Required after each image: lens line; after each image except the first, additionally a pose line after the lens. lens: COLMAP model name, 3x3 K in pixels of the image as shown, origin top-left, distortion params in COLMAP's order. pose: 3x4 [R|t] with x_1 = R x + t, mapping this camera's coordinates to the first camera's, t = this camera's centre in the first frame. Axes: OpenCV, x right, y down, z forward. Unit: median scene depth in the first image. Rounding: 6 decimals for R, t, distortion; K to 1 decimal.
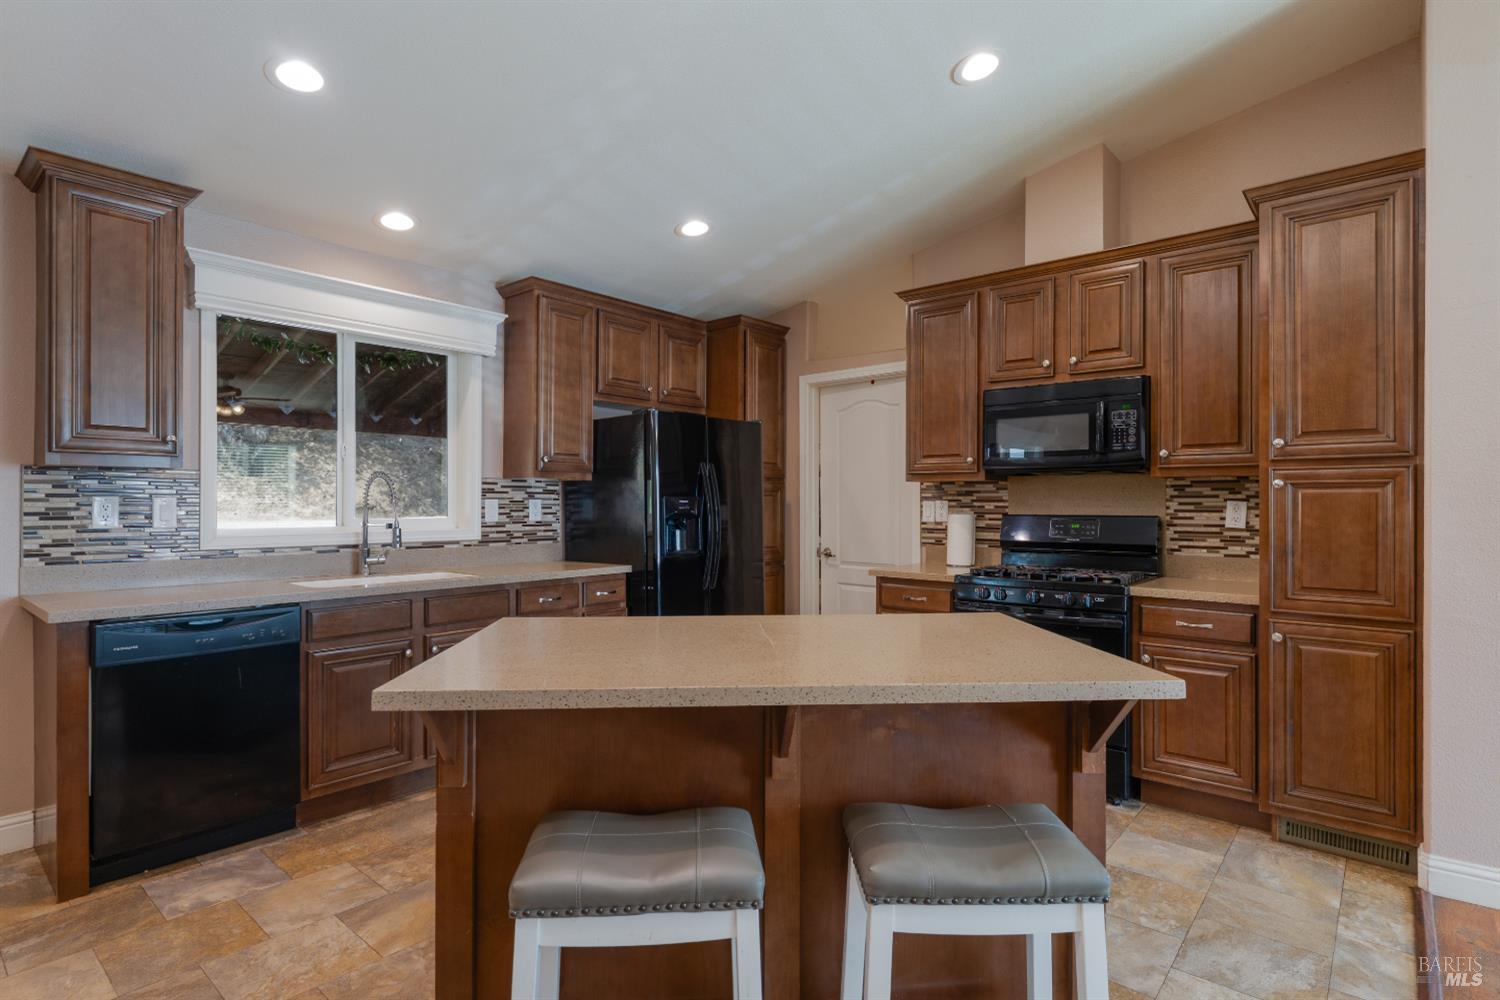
lens RADIAL K [[740.5, 0, 749.3], [0, 740.5, 505.1], [0, 0, 1]] dist [-0.003302, -0.000632]
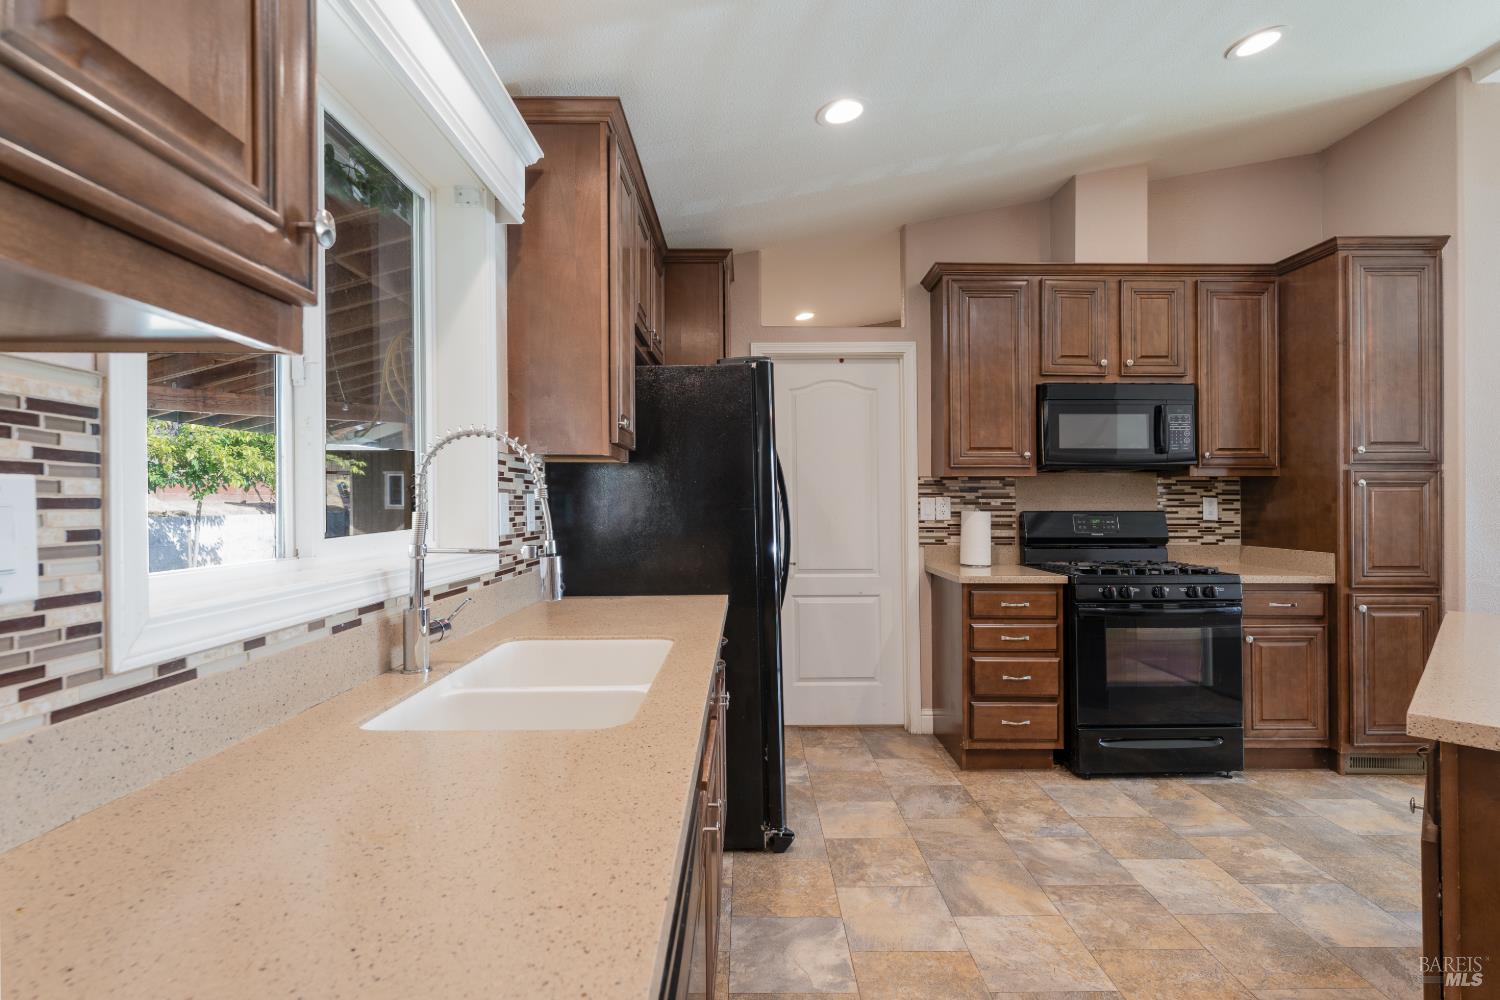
lens RADIAL K [[740.5, 0, 748.5], [0, 740.5, 497.8], [0, 0, 1]] dist [-0.003302, -0.000632]
pose [[0.754576, 0.001200, 0.656211, -0.662852], [0.003171, 0.999980, -0.005474, -0.000793], [-0.656204, 0.006211, 0.754558, 0.573181]]
